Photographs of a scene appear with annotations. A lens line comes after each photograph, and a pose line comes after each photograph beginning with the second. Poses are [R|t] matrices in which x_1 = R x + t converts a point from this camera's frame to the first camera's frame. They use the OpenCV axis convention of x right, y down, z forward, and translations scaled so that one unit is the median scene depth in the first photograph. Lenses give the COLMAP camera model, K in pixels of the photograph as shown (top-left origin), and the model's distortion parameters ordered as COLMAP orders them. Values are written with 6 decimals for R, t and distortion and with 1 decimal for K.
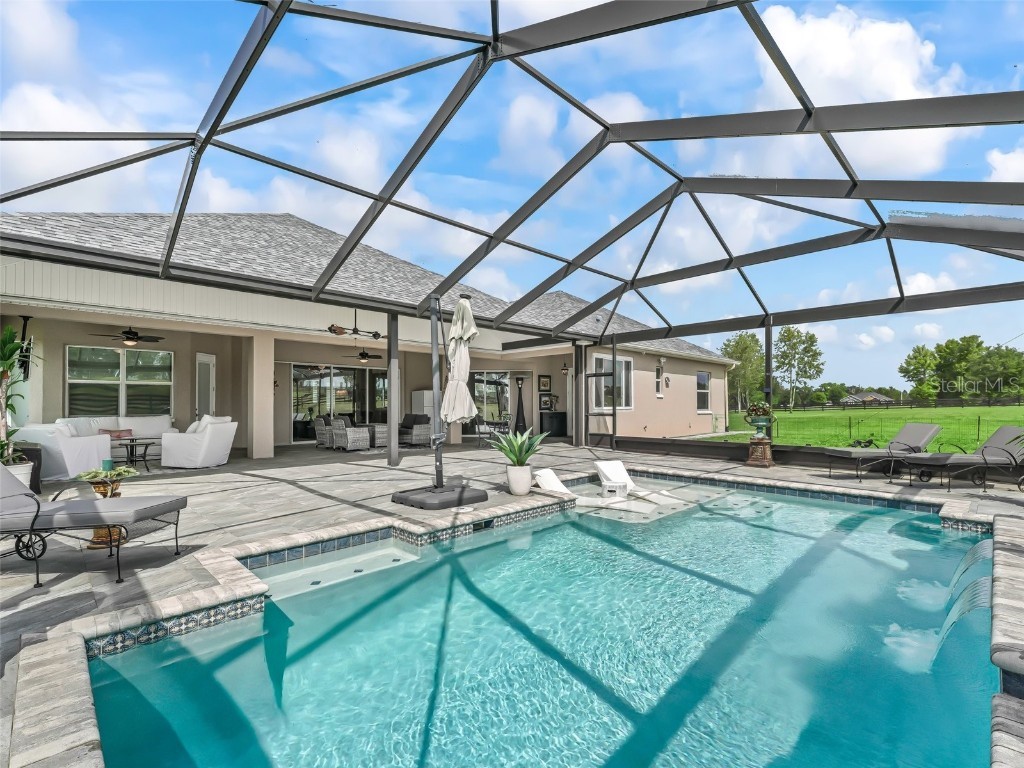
lens RADIAL K [[471.8, 0, 512.0], [0, 471.8, 384.0], [0, 0, 1]] dist [0.002263, 0.000323]
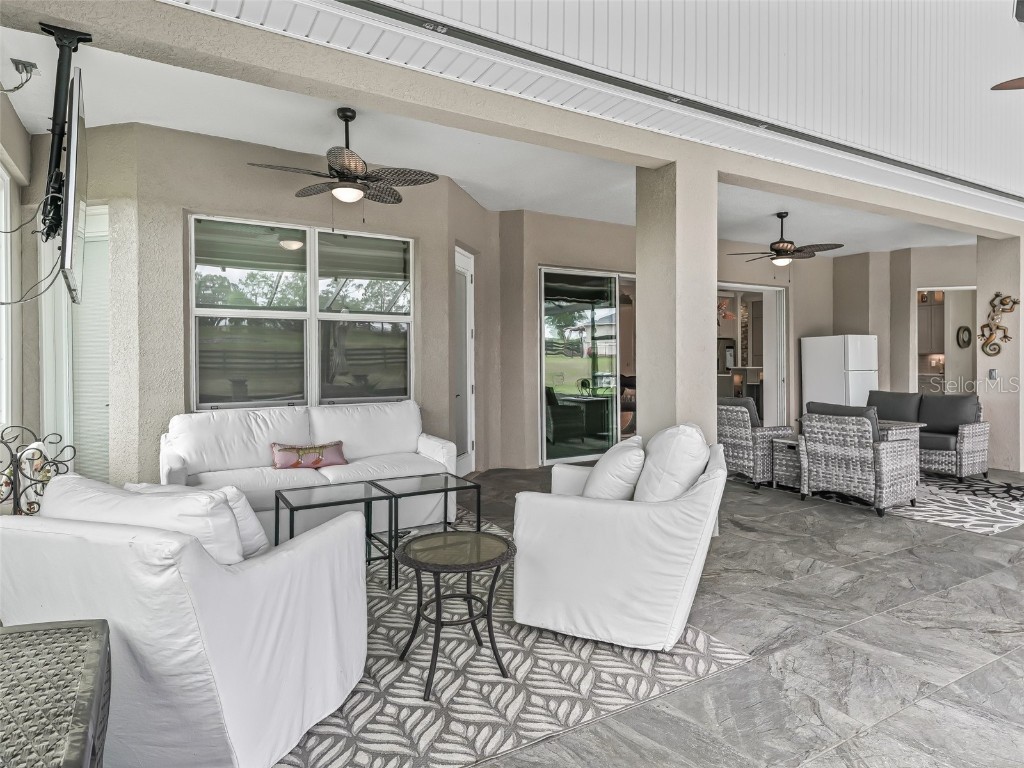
lens RADIAL K [[584.0, 0, 512.0], [0, 584.0, 384.0], [0, 0, 1]] dist [0.000005, 0.000186]
pose [[0.965314, 0.007503, -0.260984, -0.560711], [0.013379, 0.996852, 0.078147, 0.017590], [0.260749, -0.078928, 0.962175, 0.601863]]
